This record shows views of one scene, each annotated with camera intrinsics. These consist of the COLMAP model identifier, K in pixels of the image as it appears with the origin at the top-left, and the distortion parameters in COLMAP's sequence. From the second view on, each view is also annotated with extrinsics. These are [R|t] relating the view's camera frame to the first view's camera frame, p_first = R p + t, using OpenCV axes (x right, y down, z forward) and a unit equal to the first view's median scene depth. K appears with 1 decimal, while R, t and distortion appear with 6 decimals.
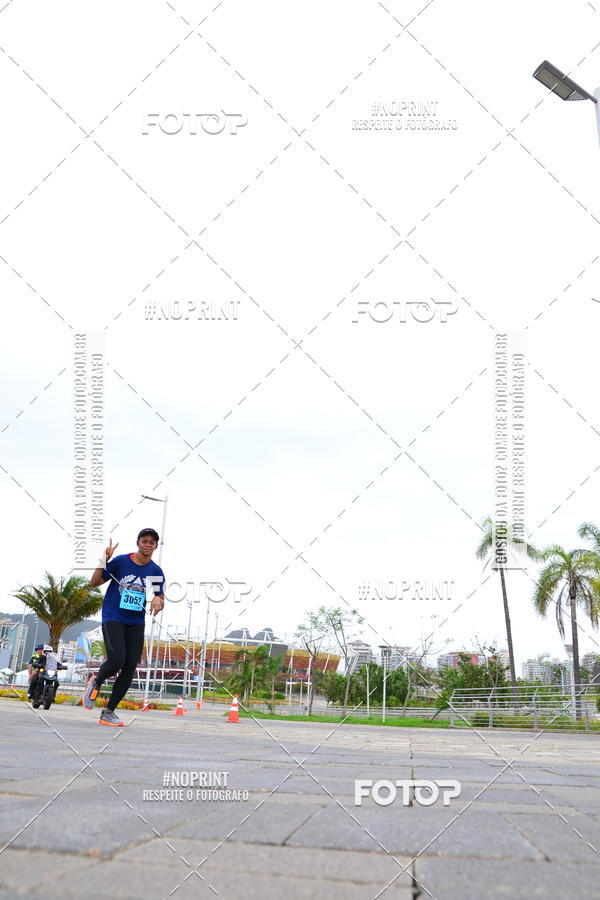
lens RADIAL K [[741.9, 0, 307.2], [0, 741.9, 479.3], [0, 0, 1]] dist [-0.102430, 0.105746]
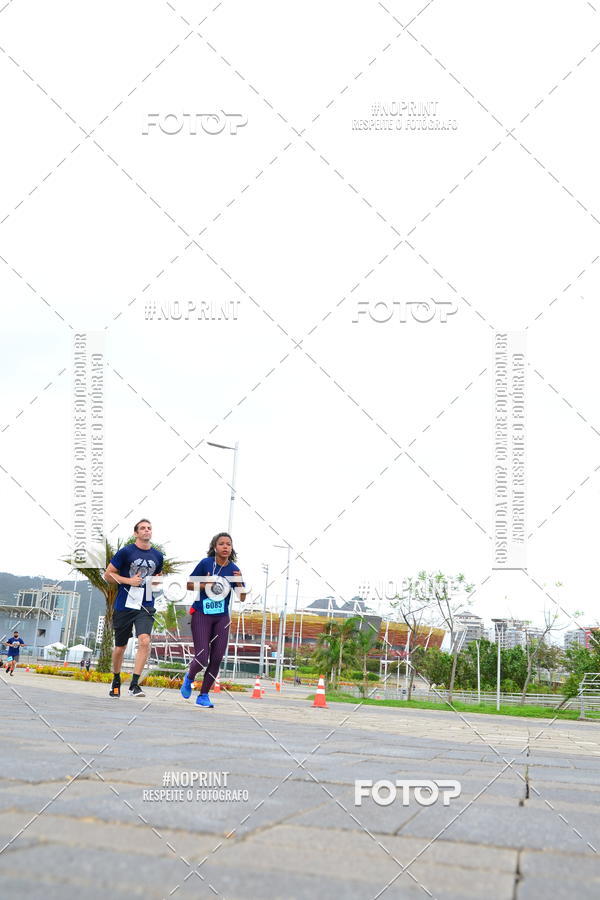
lens RADIAL K [[896.8, 0, 298.3], [0, 896.8, 492.8], [0, 0, 1]] dist [-0.002338, 0.040845]
pose [[0.993184, -0.007780, -0.116298, -0.000891], [0.017741, 0.996234, 0.084865, -0.005990], [0.115200, -0.086350, 0.989582, -0.014728]]
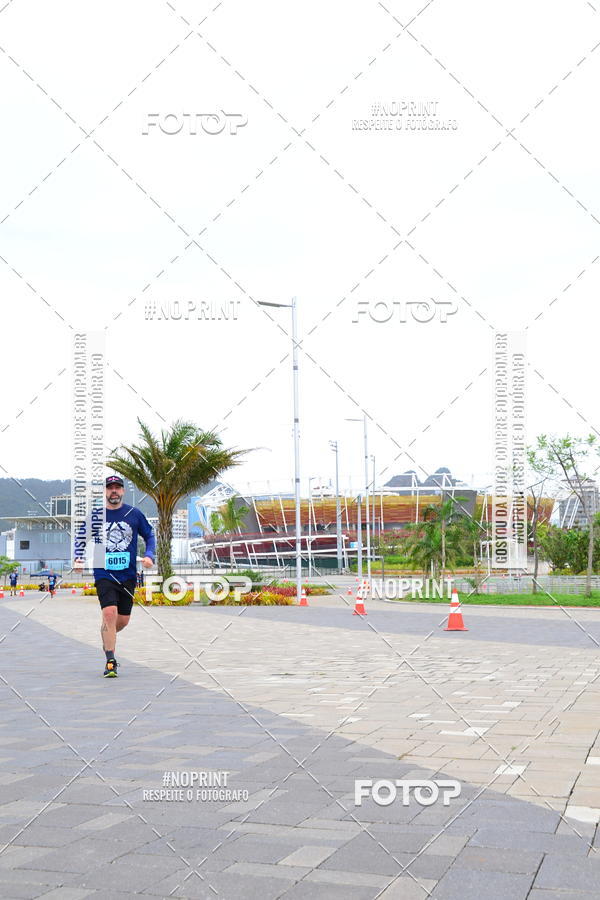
lens RADIAL K [[887.4, 0, 274.9], [0, 887.4, 474.2], [0, 0, 1]] dist [-0.026171, 0.109699]
pose [[0.983305, -0.082760, -0.162055, -0.089618], [0.117378, 0.969011, 0.217348, 0.000832], [0.139045, -0.232741, 0.962548, 0.175493]]
